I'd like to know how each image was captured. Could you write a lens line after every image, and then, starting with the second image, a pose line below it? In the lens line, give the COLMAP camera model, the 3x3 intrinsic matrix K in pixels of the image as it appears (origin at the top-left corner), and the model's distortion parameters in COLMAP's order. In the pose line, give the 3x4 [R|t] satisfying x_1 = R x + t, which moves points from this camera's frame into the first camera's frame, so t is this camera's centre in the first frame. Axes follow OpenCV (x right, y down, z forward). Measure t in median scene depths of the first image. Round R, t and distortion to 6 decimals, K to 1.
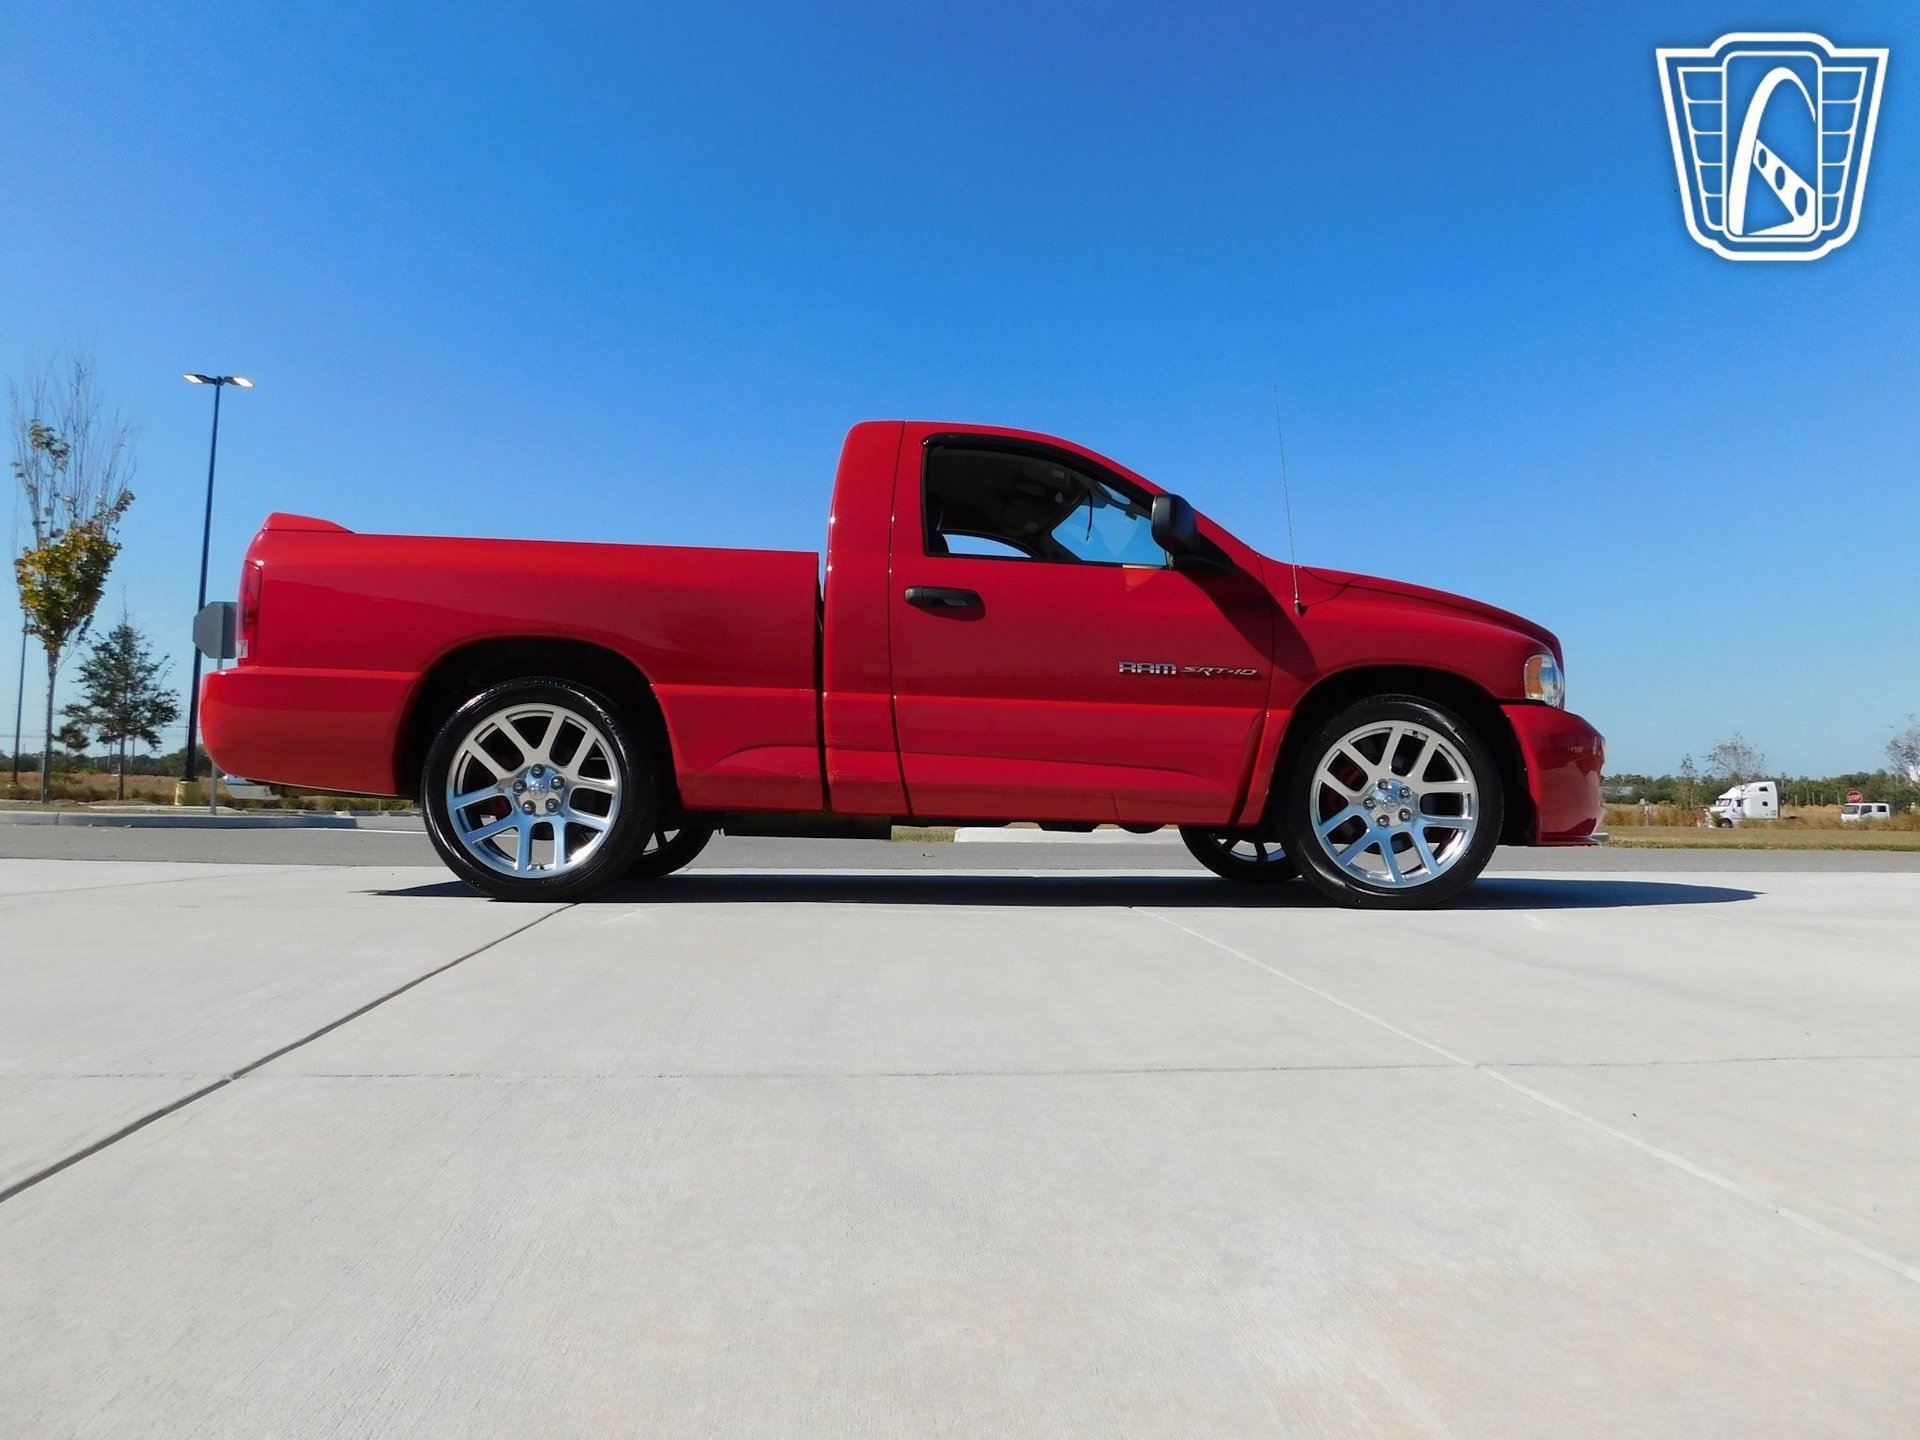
lens RADIAL K [[1260.2, 0, 958.0], [0, 1260.2, 707.1], [0, 0, 1]] dist [-0.073890, 0.055552]
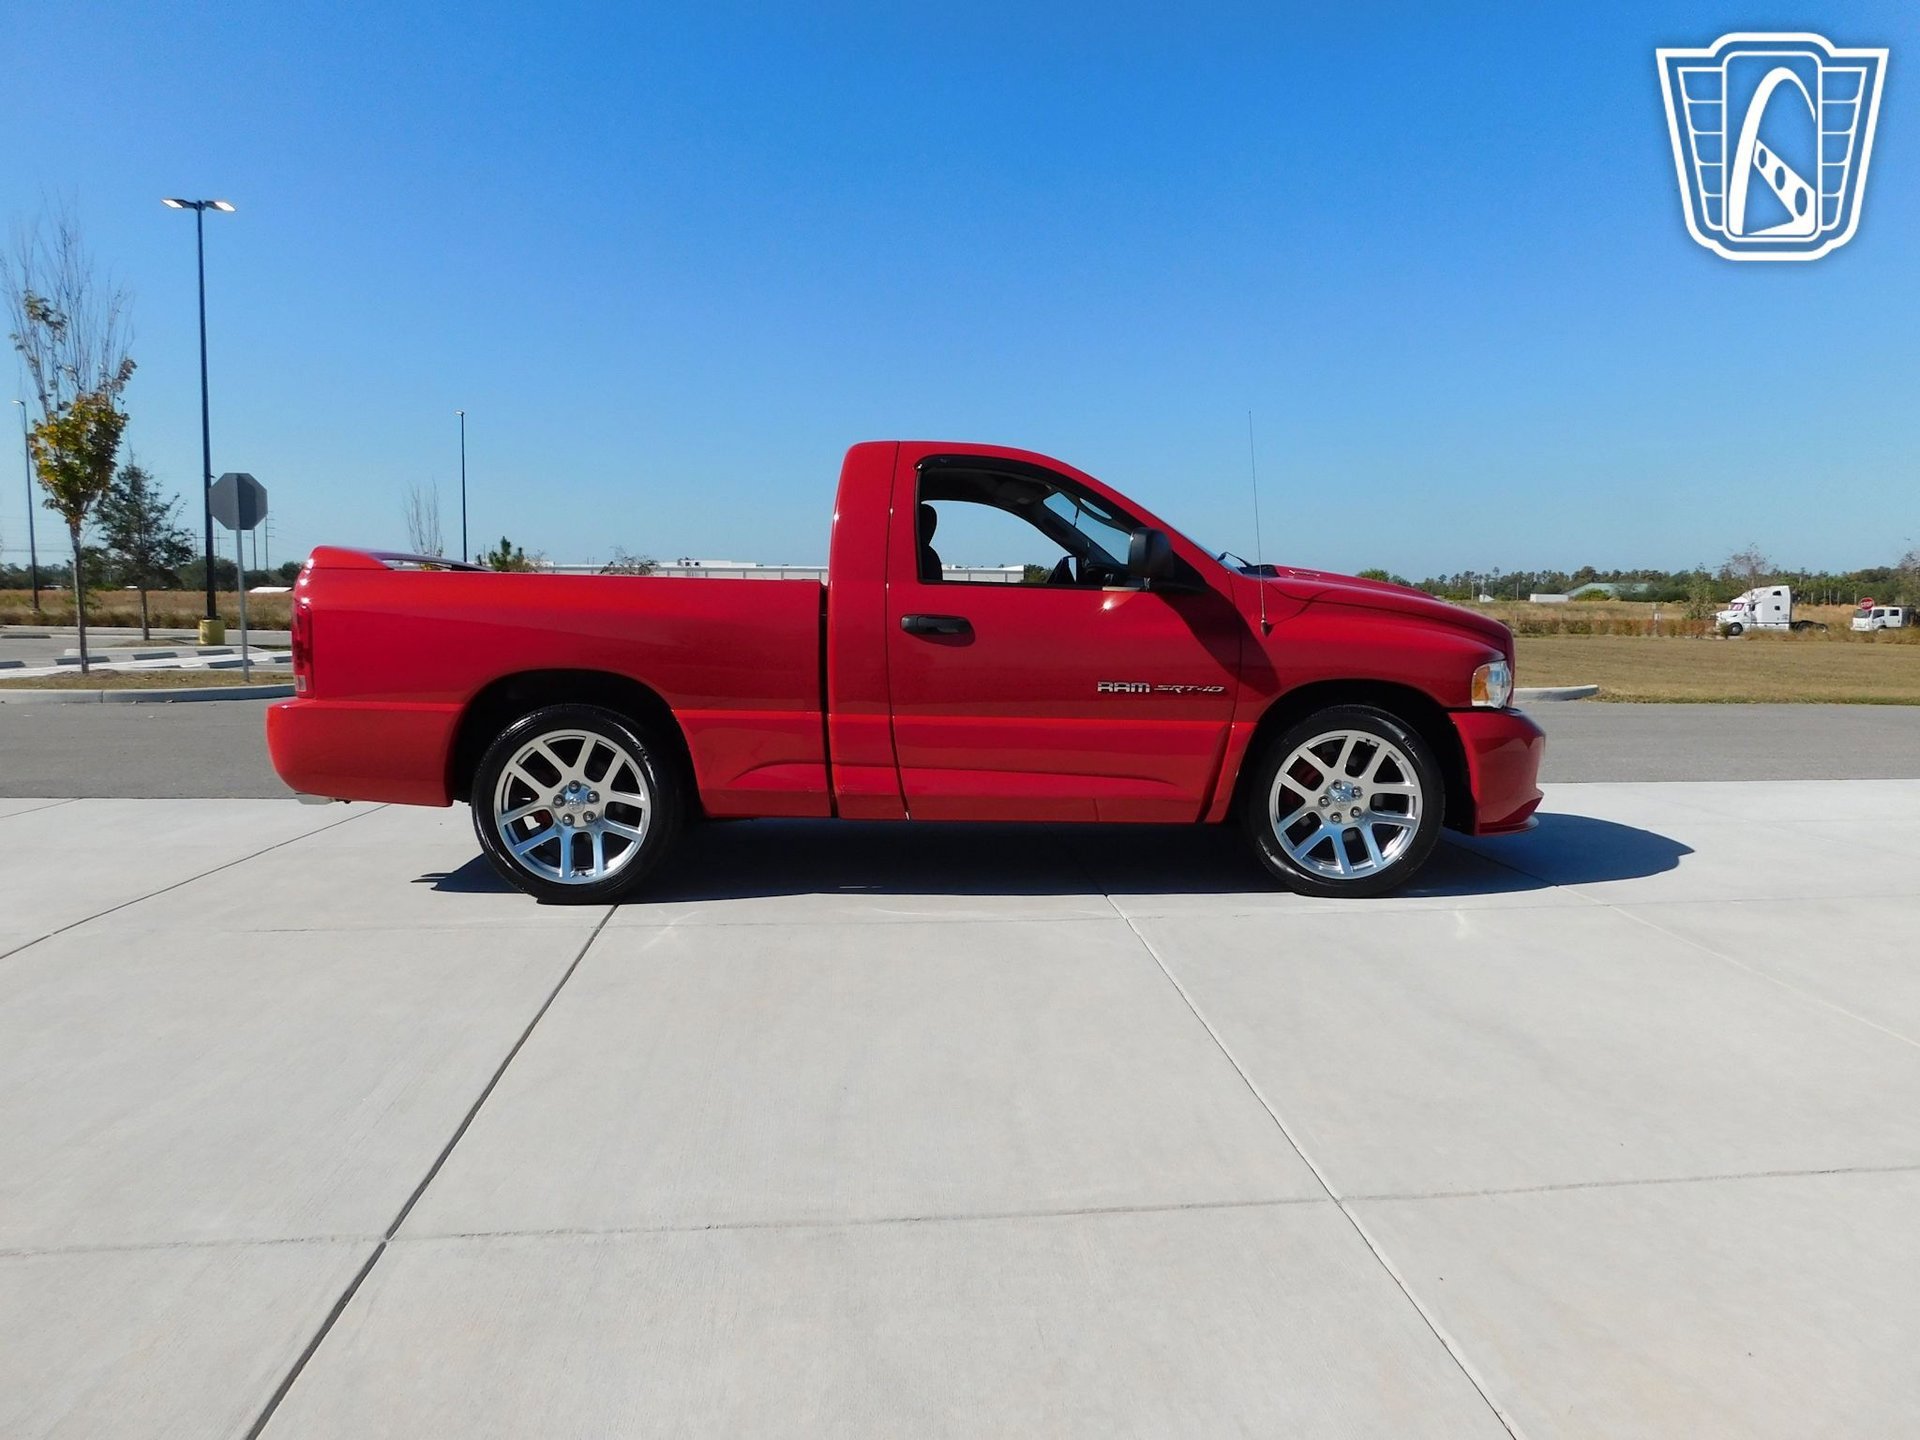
lens RADIAL K [[1260.2, 0, 958.4], [0, 1260.2, 708.6], [0, 0, 1]] dist [-0.073890, 0.055552]
pose [[0.999908, -0.008952, -0.010179, 0.016617], [0.010476, 0.986866, 0.161199, -0.178732], [0.008603, -0.161291, 0.986869, -0.079947]]
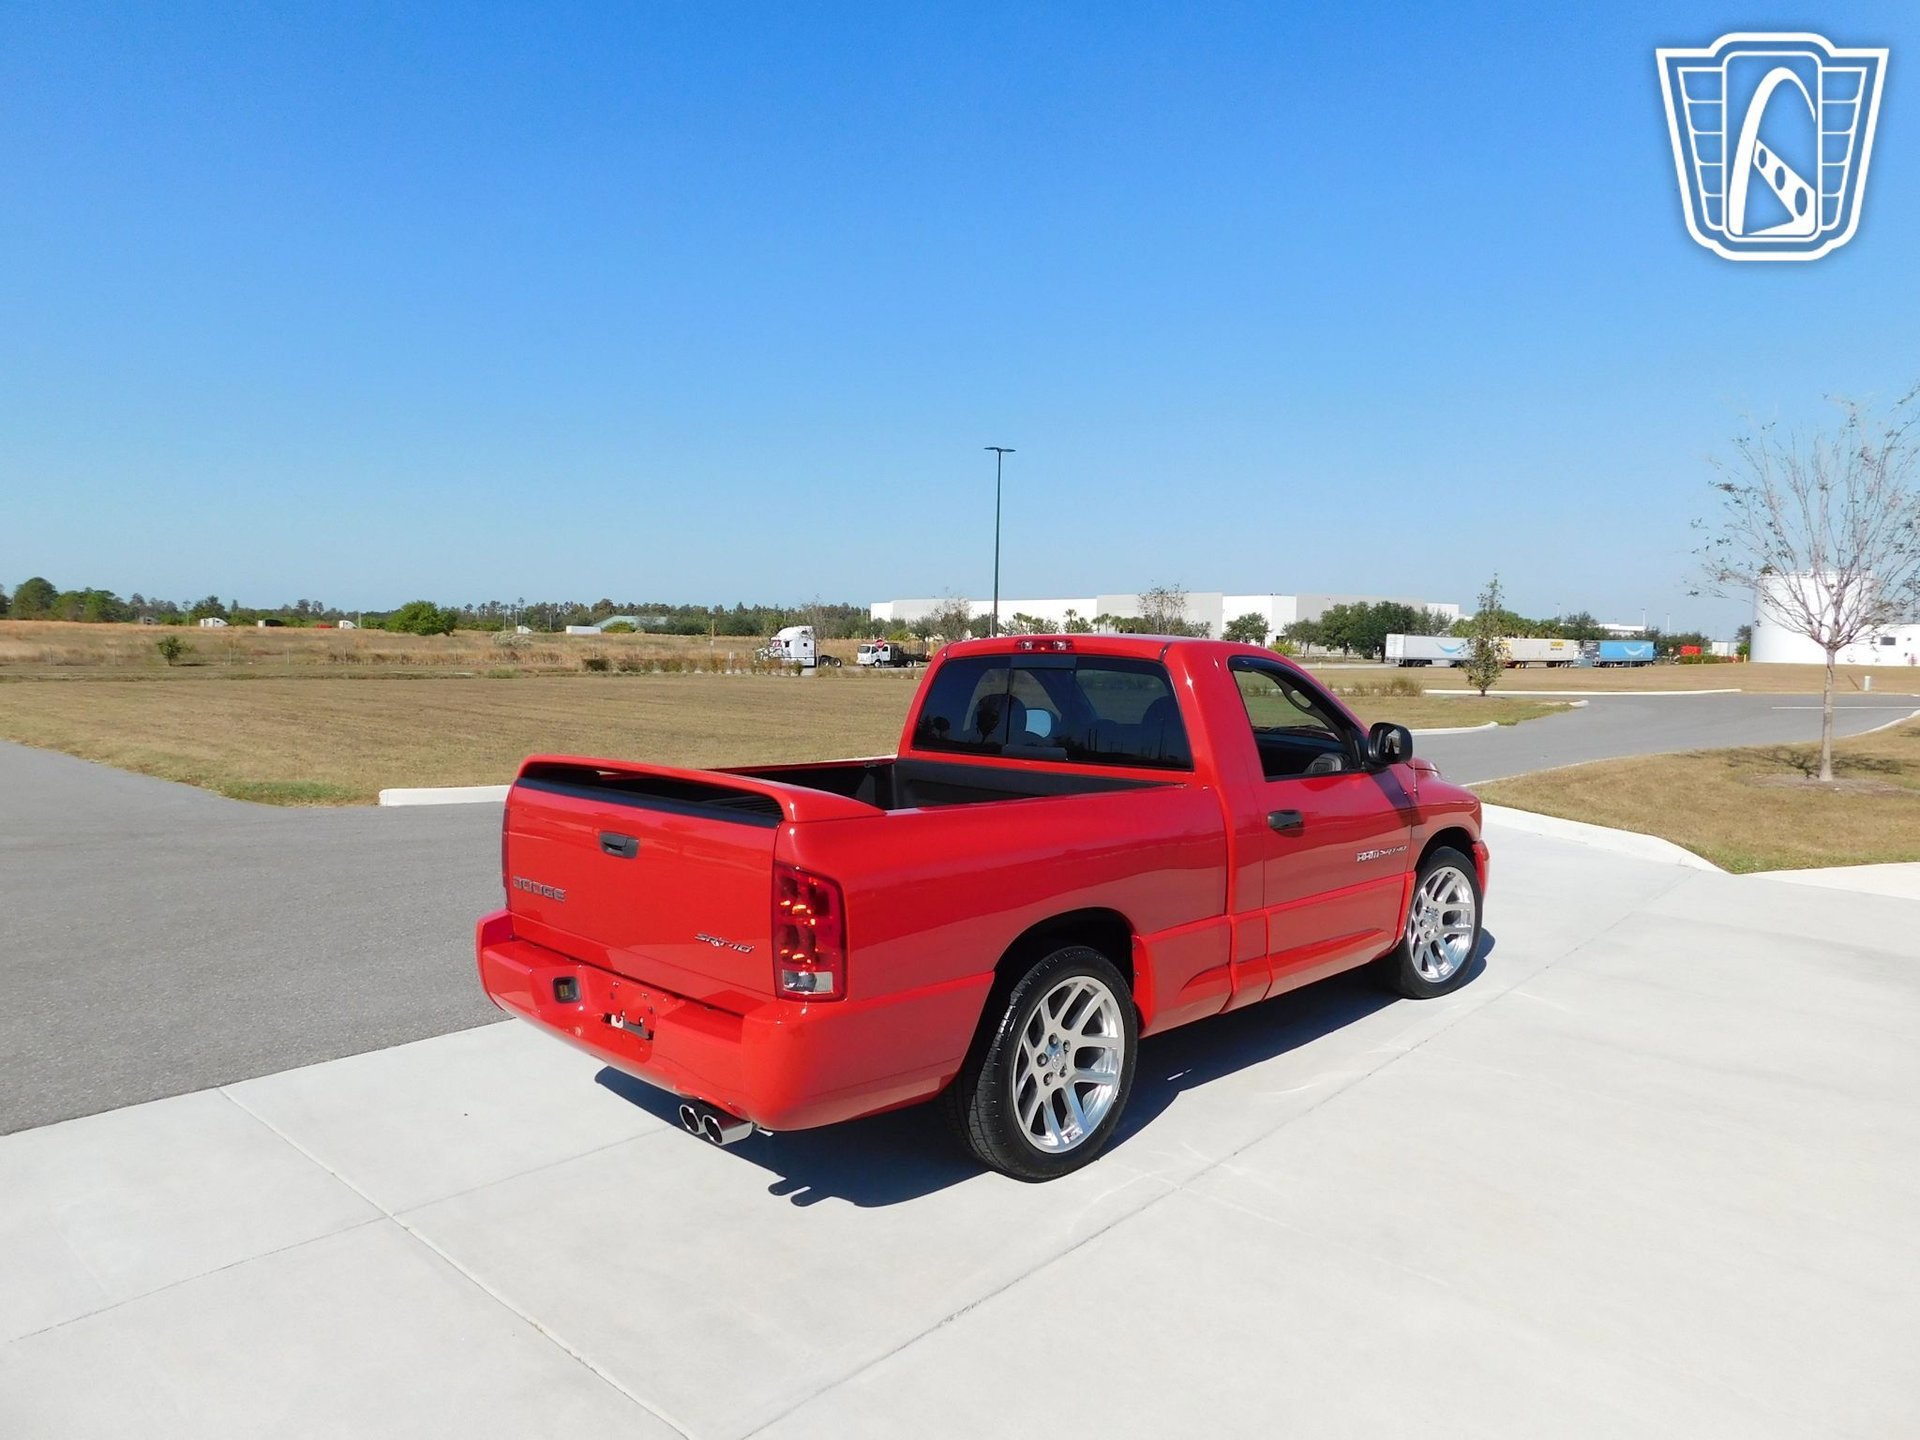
lens RADIAL K [[1260.2, 0, 964.6], [0, 1260.2, 694.1], [0, 0, 1]] dist [-0.073890, 0.055552]
pose [[0.735278, -0.032130, 0.677004, -0.953917], [-0.057237, 0.992364, 0.109261, -0.292949], [-0.675344, -0.119087, 0.727824, 0.341220]]
